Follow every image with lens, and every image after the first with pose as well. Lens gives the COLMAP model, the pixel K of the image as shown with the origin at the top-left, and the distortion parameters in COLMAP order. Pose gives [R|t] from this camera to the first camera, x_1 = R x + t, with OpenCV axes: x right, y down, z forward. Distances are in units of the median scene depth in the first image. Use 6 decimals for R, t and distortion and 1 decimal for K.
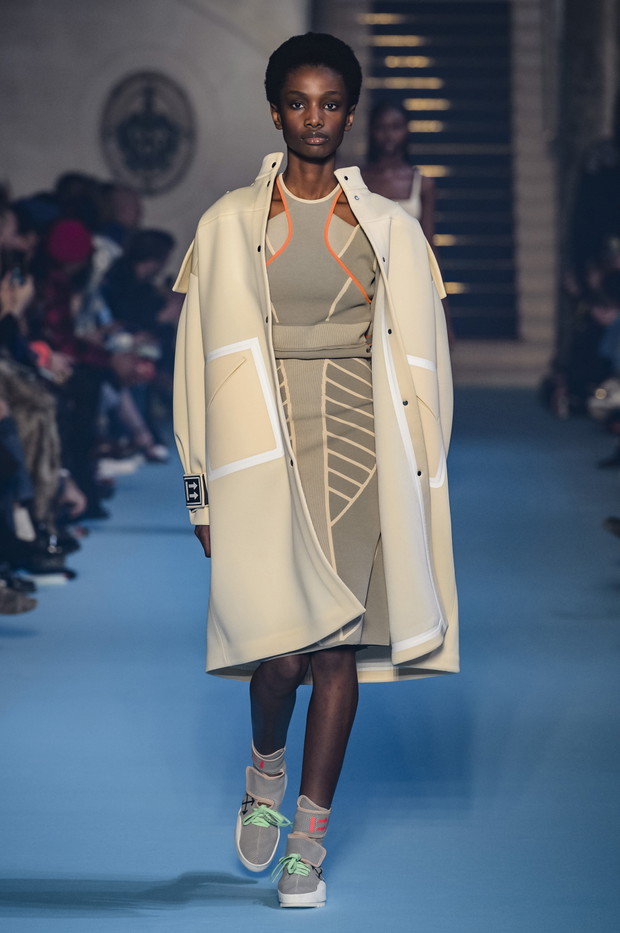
lens RADIAL K [[6448.7, 0, 337.7], [0, 6448.7, 527.4], [0, 0, 1]] dist [1.986089, 0.000000]
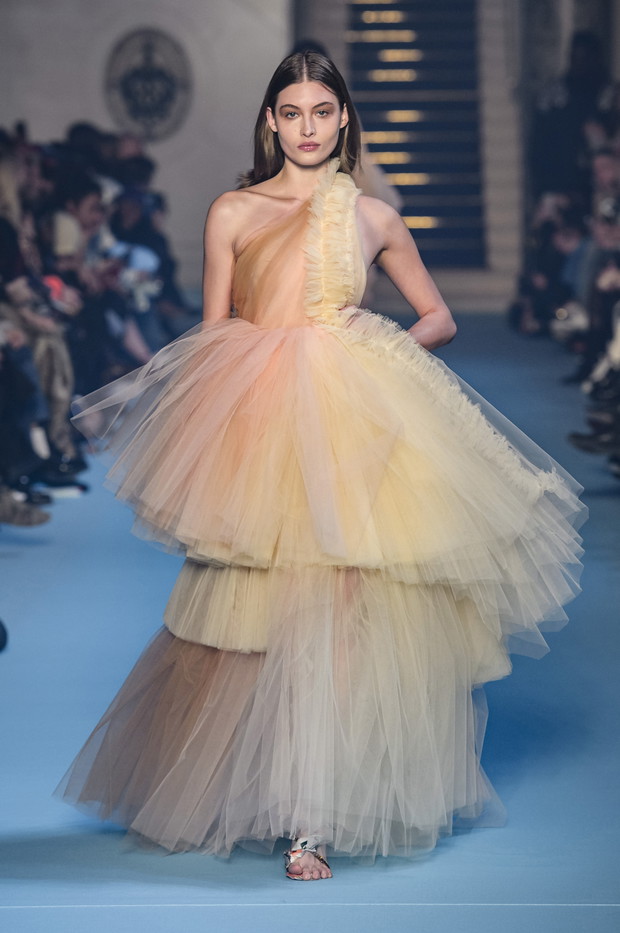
lens RADIAL K [[5110.0, 0, 338.1], [0, 5110.0, 476.9], [0, 0, 1]] dist [1.625052, 0.000000]
pose [[0.999895, -0.014495, 0.000828, 0.001314], [0.014485, 0.999834, 0.011009, -0.003502], [-0.000987, -0.010996, 0.999939, 0.125183]]
